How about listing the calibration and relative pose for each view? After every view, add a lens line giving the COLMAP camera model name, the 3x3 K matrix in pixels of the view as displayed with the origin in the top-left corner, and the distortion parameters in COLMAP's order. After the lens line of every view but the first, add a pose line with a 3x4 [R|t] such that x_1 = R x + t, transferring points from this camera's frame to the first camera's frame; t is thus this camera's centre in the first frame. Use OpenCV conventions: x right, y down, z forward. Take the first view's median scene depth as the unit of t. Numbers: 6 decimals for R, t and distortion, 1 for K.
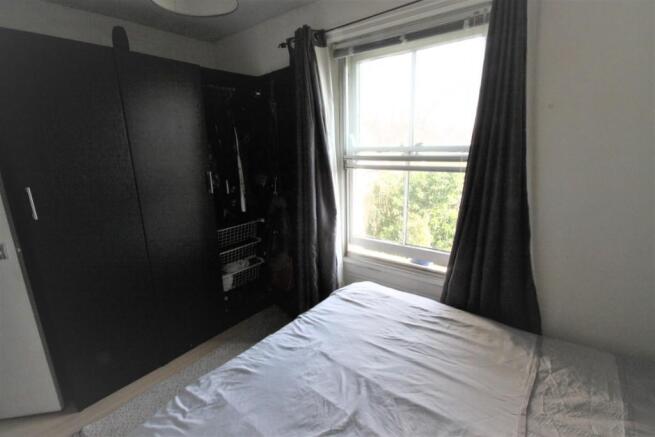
lens RADIAL K [[301.3, 0, 325.9], [0, 301.3, 221.9], [0, 0, 1]] dist [-0.011375, -0.000252]
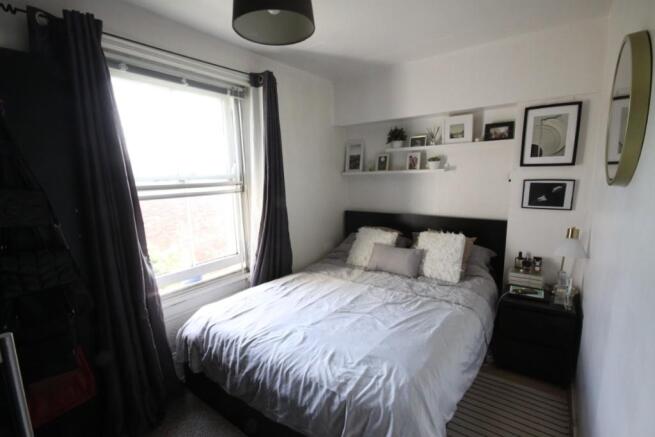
lens RADIAL K [[301.3, 0, 325.9], [0, 301.3, 221.9], [0, 0, 1]] dist [-0.011375, -0.000252]
pose [[-0.022713, -0.148460, 0.988658, -1.166342], [0.254599, 0.955449, 0.149322, -0.168836], [-0.966780, 0.255102, 0.016096, 0.736008]]
